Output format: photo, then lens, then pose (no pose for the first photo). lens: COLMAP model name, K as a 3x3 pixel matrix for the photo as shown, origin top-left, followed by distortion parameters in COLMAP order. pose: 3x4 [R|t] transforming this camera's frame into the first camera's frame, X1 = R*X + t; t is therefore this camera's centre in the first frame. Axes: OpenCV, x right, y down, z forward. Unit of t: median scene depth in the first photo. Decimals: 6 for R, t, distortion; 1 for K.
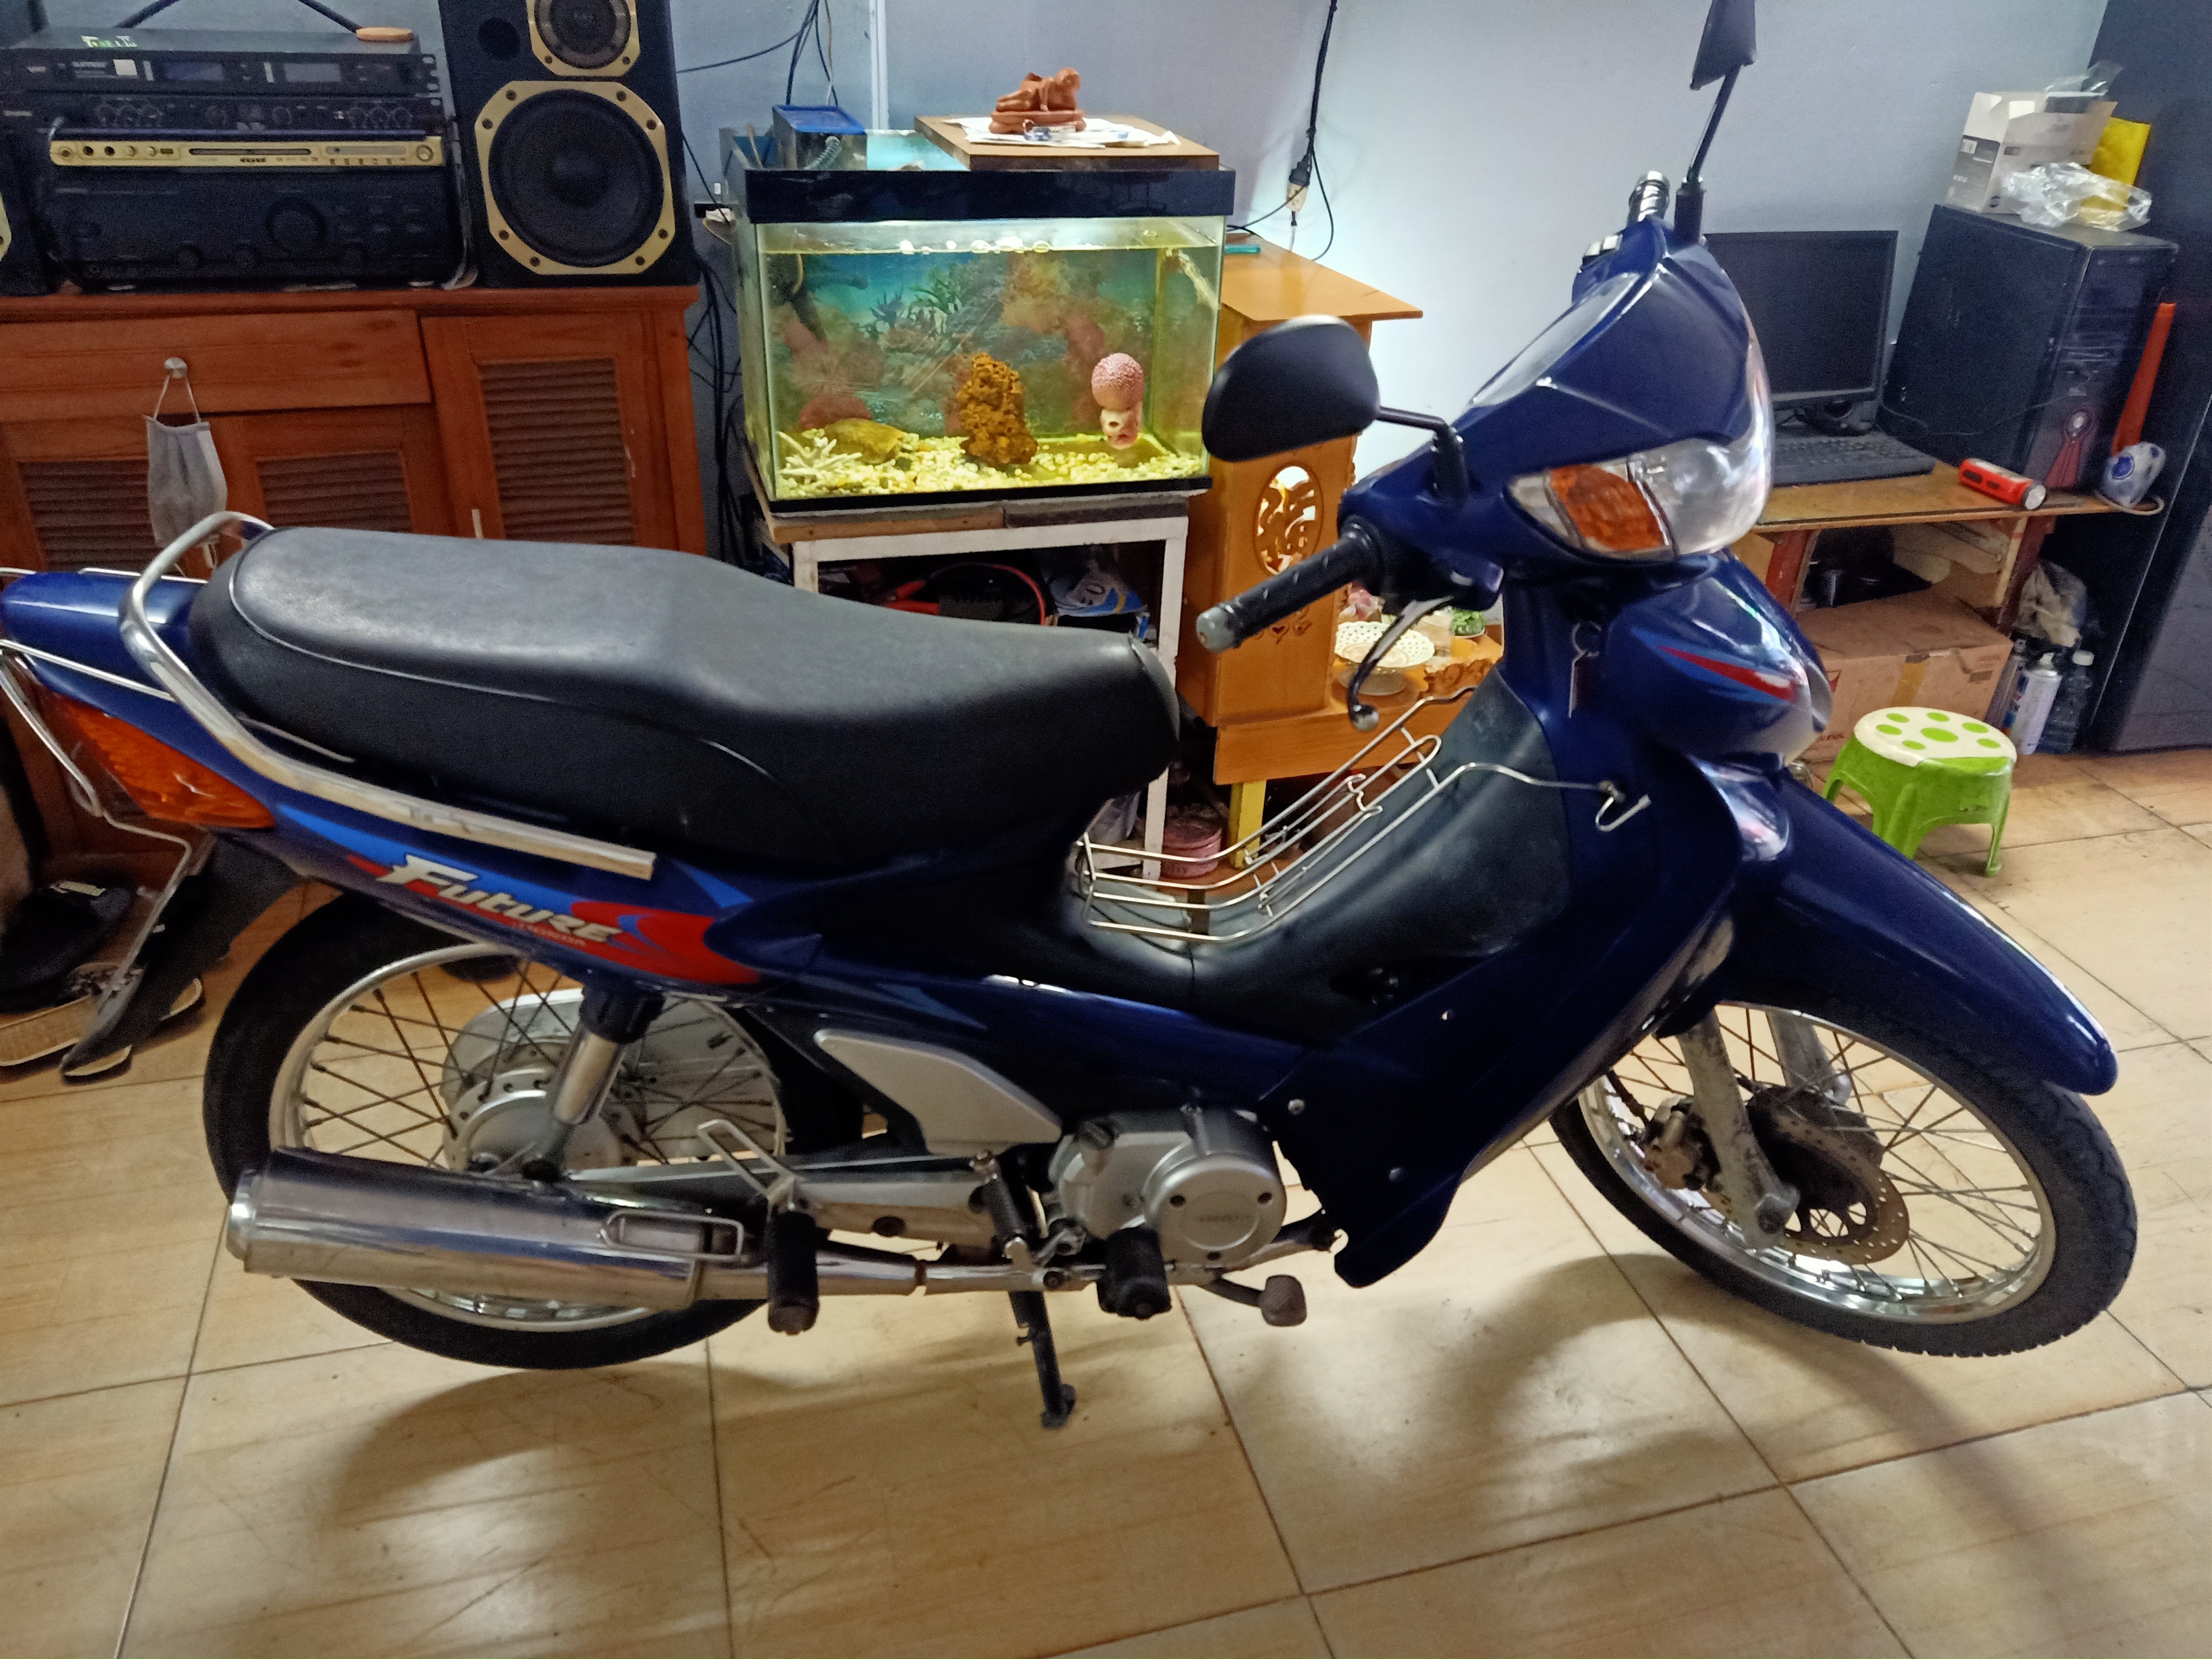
lens RADIAL K [[1444.5, 0, 936.1], [0, 1444.5, 822.6], [0, 0, 1]] dist [0.046435, -0.094303]
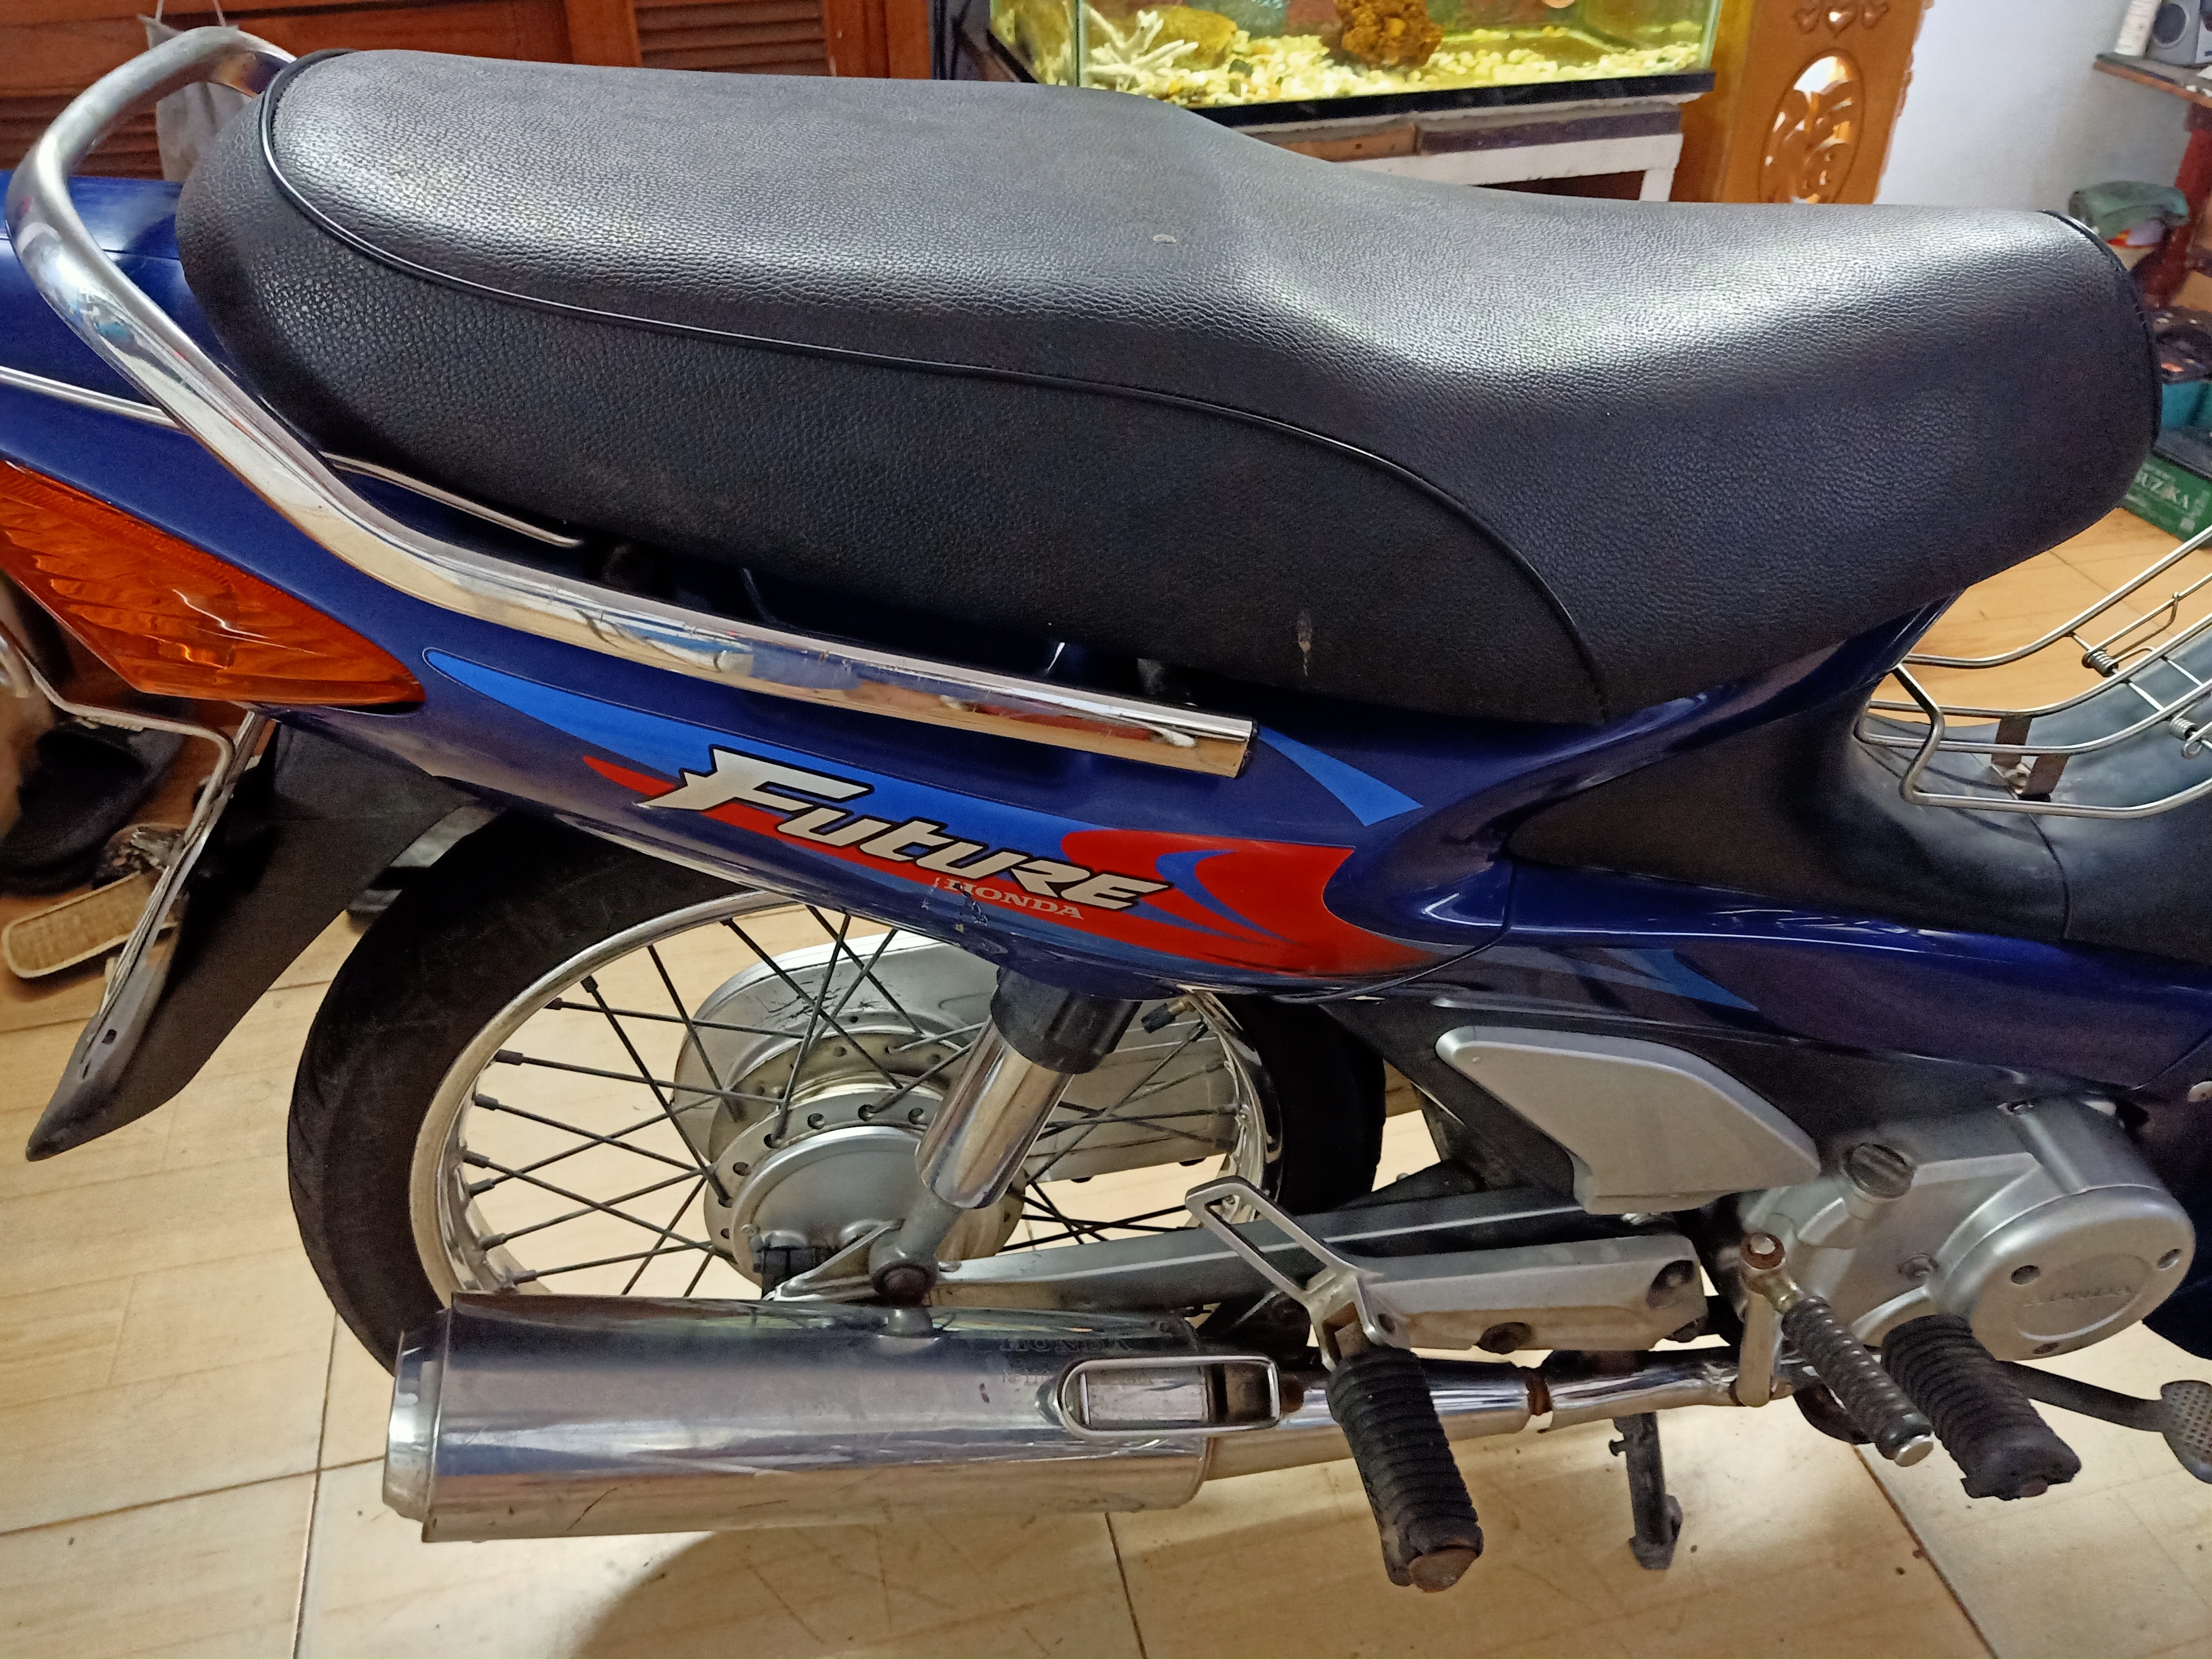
lens RADIAL K [[1444.5, 0, 936.1], [0, 1444.5, 822.6], [0, 0, 1]] dist [0.046435, -0.094303]
pose [[0.998661, -0.048731, -0.017357, -0.236852], [0.050546, 0.990618, 0.126971, -0.007078], [0.011007, -0.127678, 0.991755, 0.453442]]
